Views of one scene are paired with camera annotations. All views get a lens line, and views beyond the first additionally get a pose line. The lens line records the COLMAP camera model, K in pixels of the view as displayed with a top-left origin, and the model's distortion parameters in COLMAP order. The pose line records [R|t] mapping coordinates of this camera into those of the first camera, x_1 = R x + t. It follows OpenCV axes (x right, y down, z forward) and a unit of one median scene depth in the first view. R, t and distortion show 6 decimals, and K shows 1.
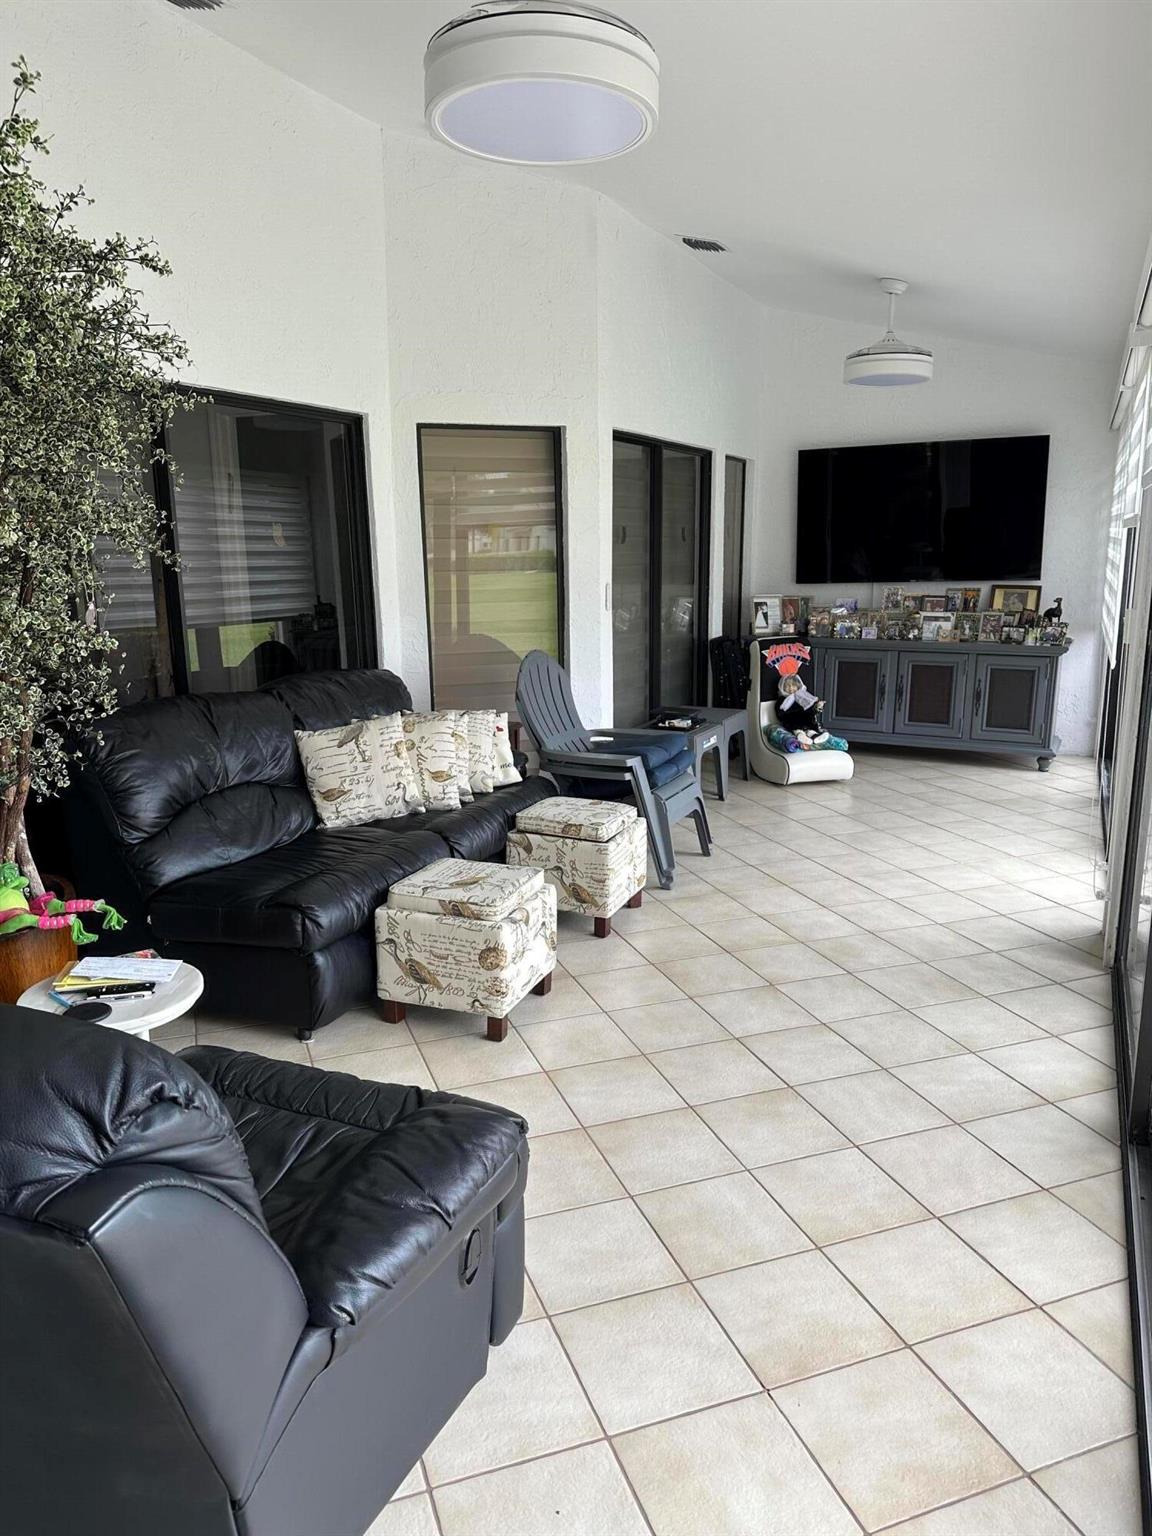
lens RADIAL K [[1068.2, 0, 569.3], [0, 1068.2, 761.8], [0, 0, 1]] dist [0.178032, -0.333959]
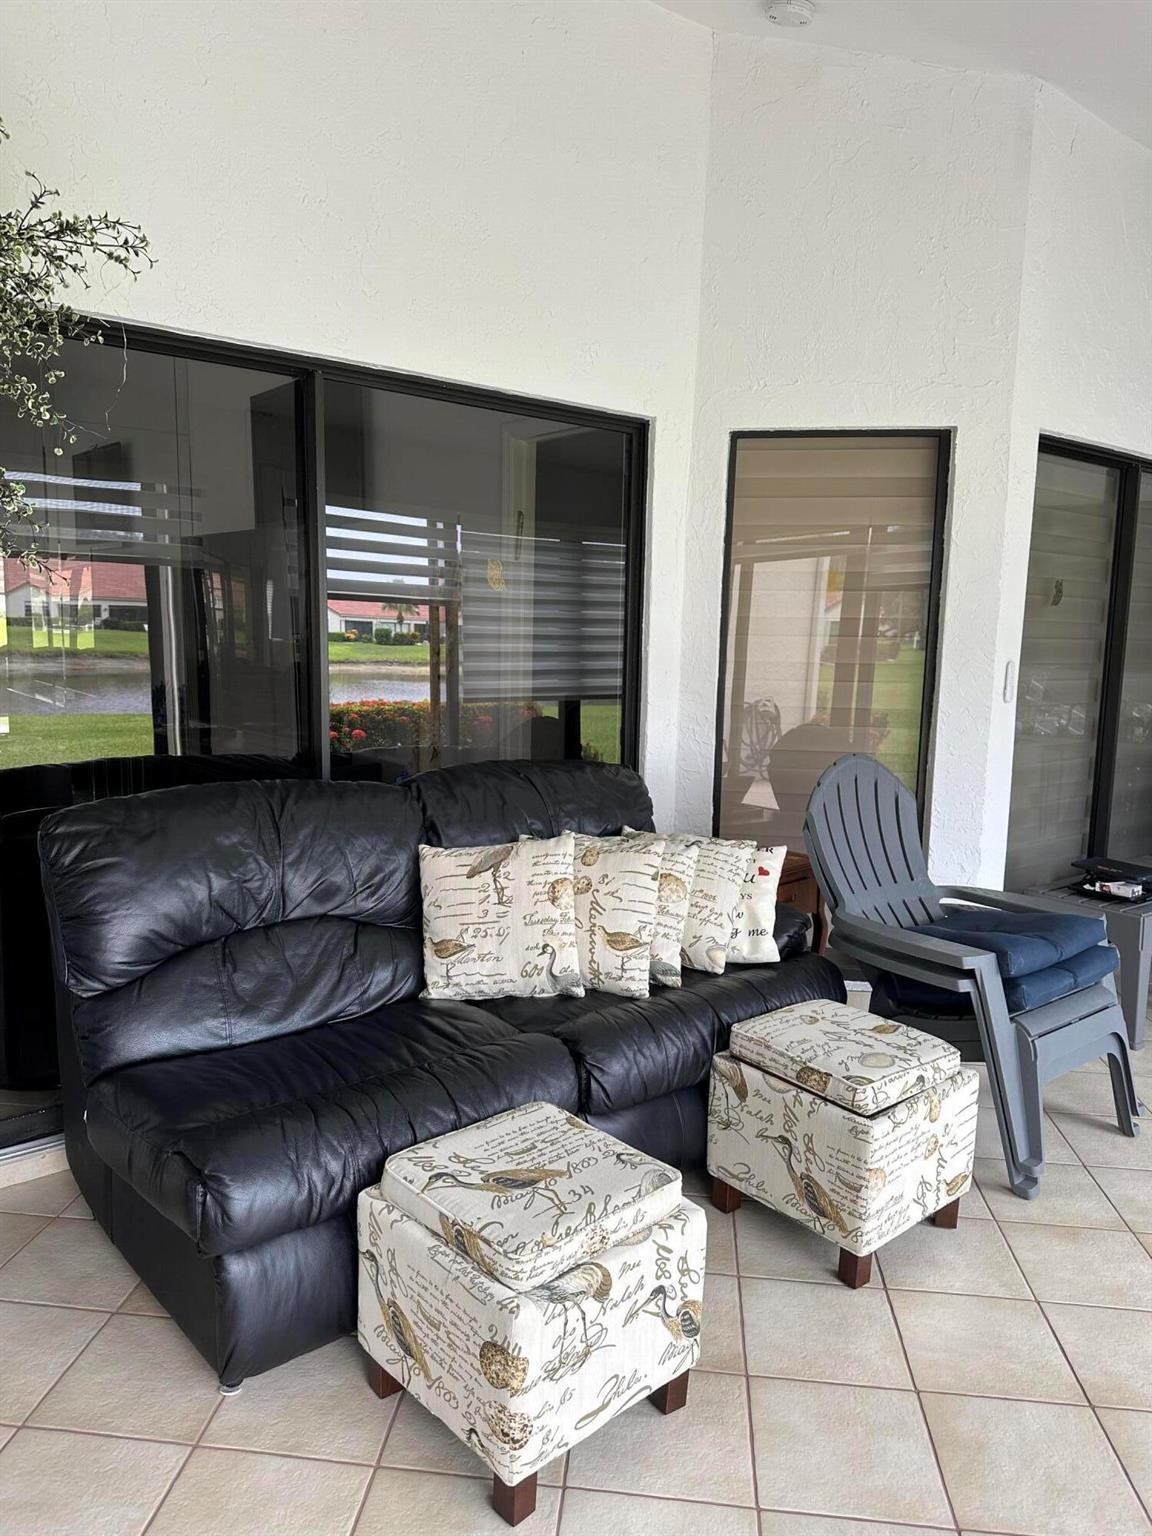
lens RADIAL K [[1068.2, 0, 569.3], [0, 1068.2, 761.8], [0, 0, 1]] dist [0.178032, -0.333959]
pose [[0.898008, 0.088741, -0.430938, 0.120523], [-0.120015, 0.991712, -0.045874, -0.060901], [0.423295, 0.092914, 0.901215, 0.415995]]
